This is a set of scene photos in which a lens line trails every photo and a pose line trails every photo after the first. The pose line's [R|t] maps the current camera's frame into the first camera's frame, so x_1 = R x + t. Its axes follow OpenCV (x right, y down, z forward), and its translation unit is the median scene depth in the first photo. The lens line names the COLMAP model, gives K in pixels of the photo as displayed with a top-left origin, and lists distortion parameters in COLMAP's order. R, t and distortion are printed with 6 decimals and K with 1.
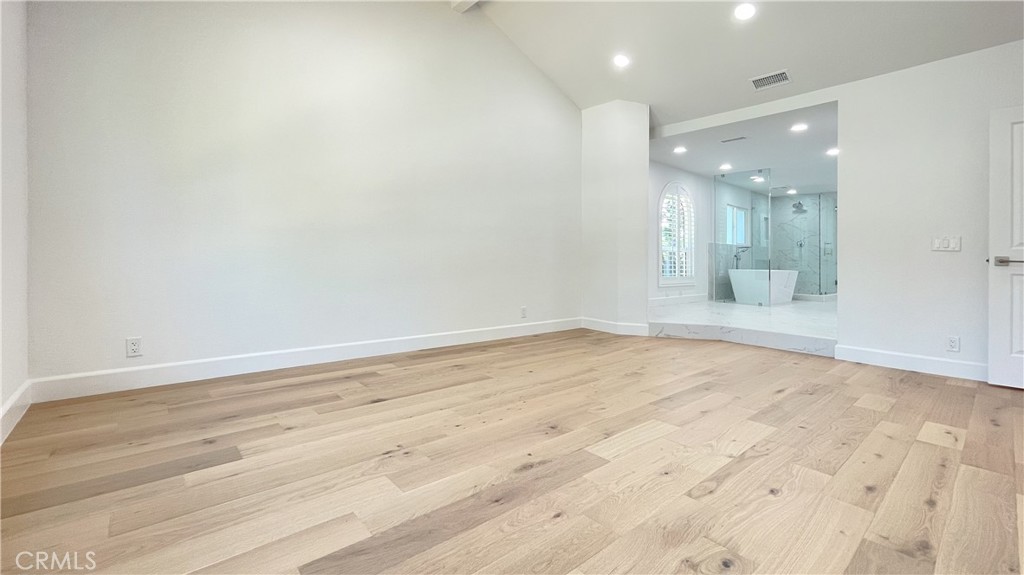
lens RADIAL K [[429.4, 0, 510.1], [0, 429.4, 281.1], [0, 0, 1]] dist [-0.000887, 0.000140]
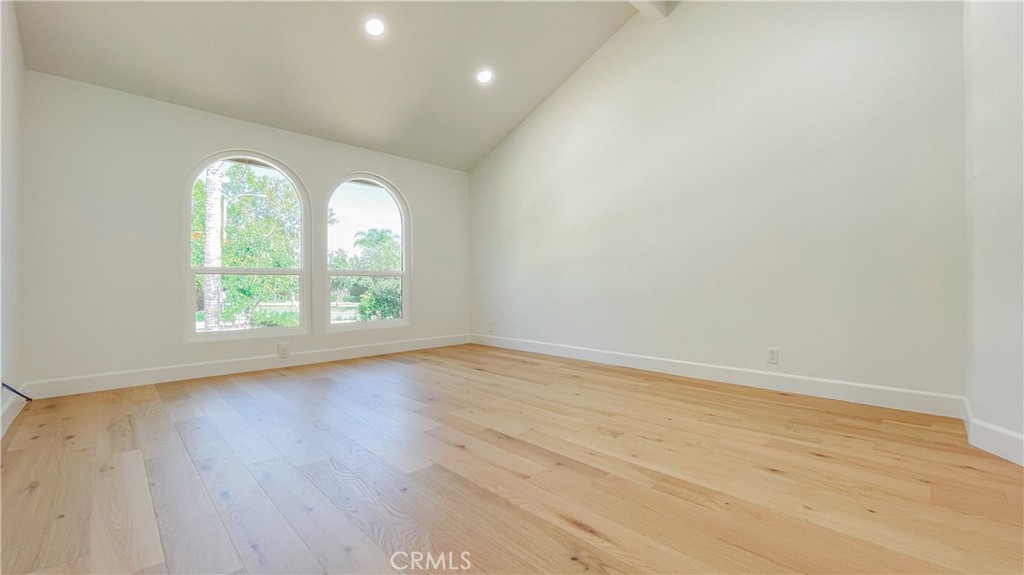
lens RADIAL K [[411.1, 0, 512.0], [0, 411.1, 287.5], [0, 0, 1]] dist [-0.002294, -0.000254]
pose [[0.069512, -0.015088, -0.997467, 1.674391], [-0.046397, 0.998755, -0.018341, -0.015465], [0.996502, 0.047555, 0.068725, 1.316570]]
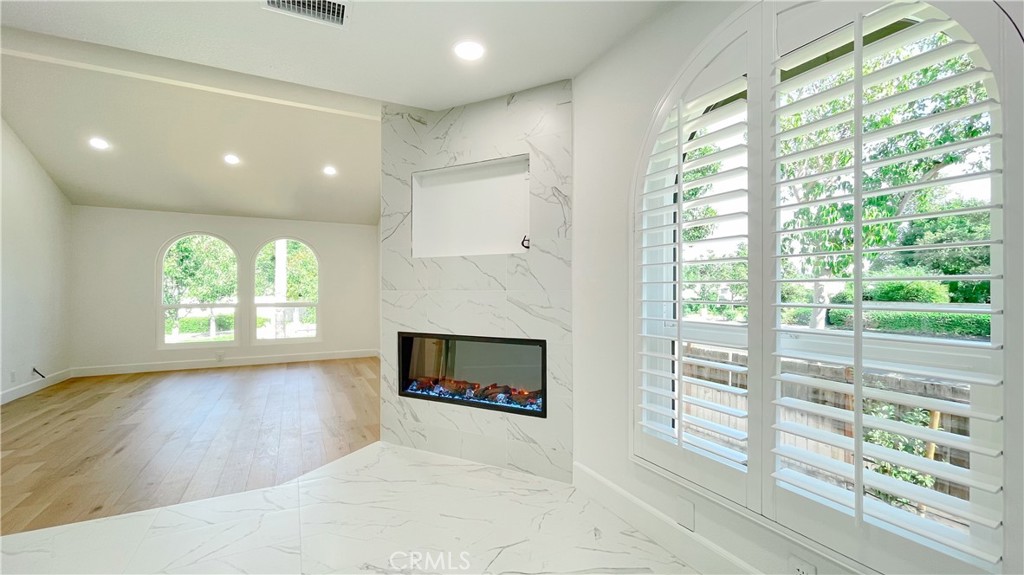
lens RADIAL K [[411.1, 0, 512.0], [0, 411.1, 287.5], [0, 0, 1]] dist [-0.002294, -0.000254]
pose [[-0.222242, -0.026618, -0.974628, 2.206122], [-0.056849, 0.998280, -0.014300, -0.323326], [0.973333, 0.052229, -0.223373, 3.350513]]
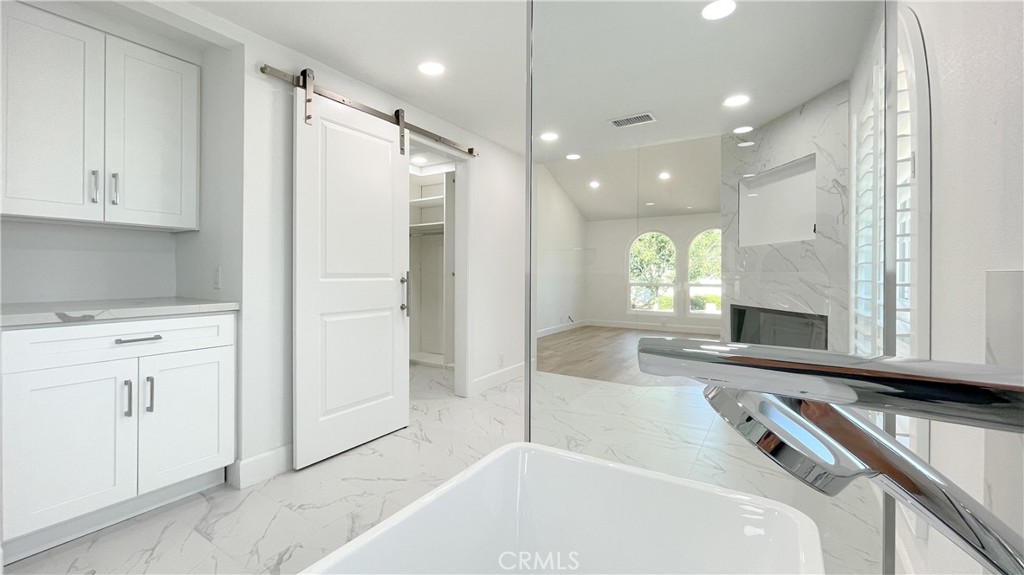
lens RADIAL K [[429.4, 0, 510.1], [0, 429.4, 281.1], [0, 0, 1]] dist [-0.000887, 0.000140]
pose [[-0.954522, -0.016655, -0.297674, 2.441768], [-0.037110, 0.997311, 0.063196, -0.358546], [0.295821, 0.071369, -0.952574, 4.238601]]
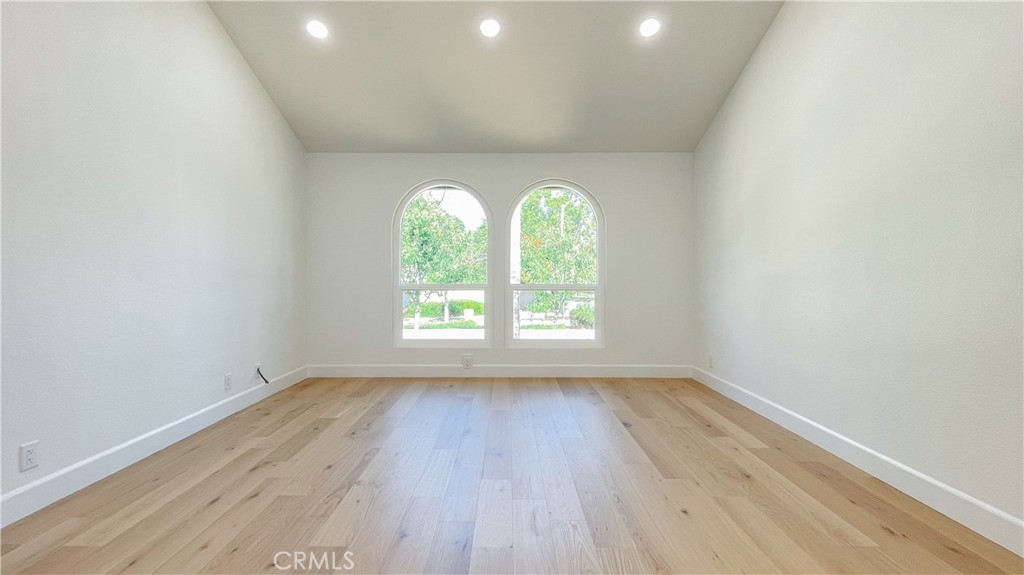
lens RADIAL K [[438.2, 0, 507.6], [0, 438.2, 281.5], [0, 0, 1]] dist [-0.000950, -0.000072]
pose [[-0.651227, -0.017050, -0.758691, 1.149166], [-0.054788, 0.998195, 0.024595, -0.187660], [0.756903, 0.057584, -0.650986, 2.023881]]
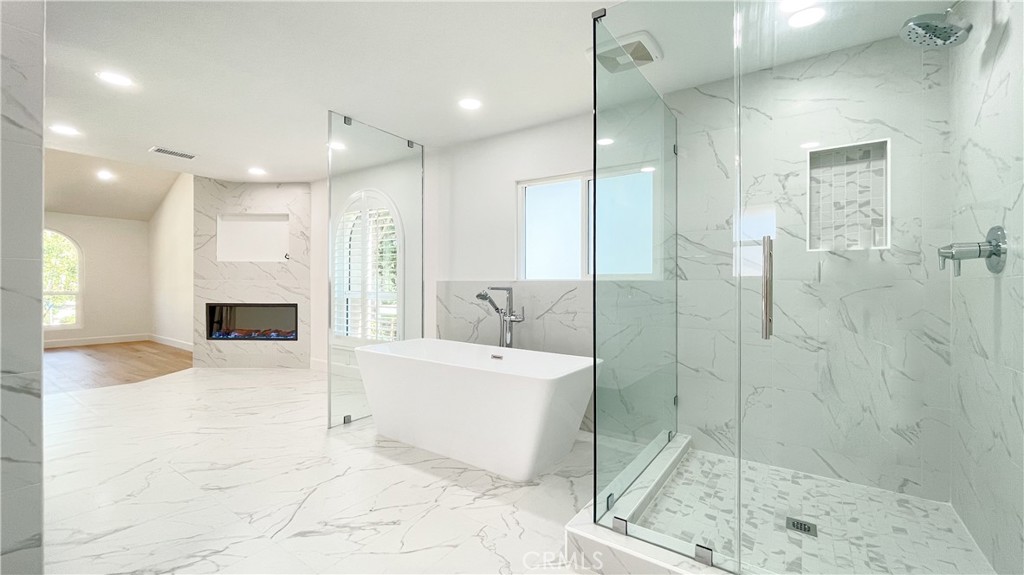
lens RADIAL K [[418.0, 0, 501.2], [0, 418.0, 287.4], [0, 0, 1]] dist [0.000423, 0.000928]
pose [[0.237776, -0.012835, -0.971235, 3.837579], [-0.054072, 0.998187, -0.026429, -0.291563], [0.969814, 0.058801, 0.236651, 3.797035]]
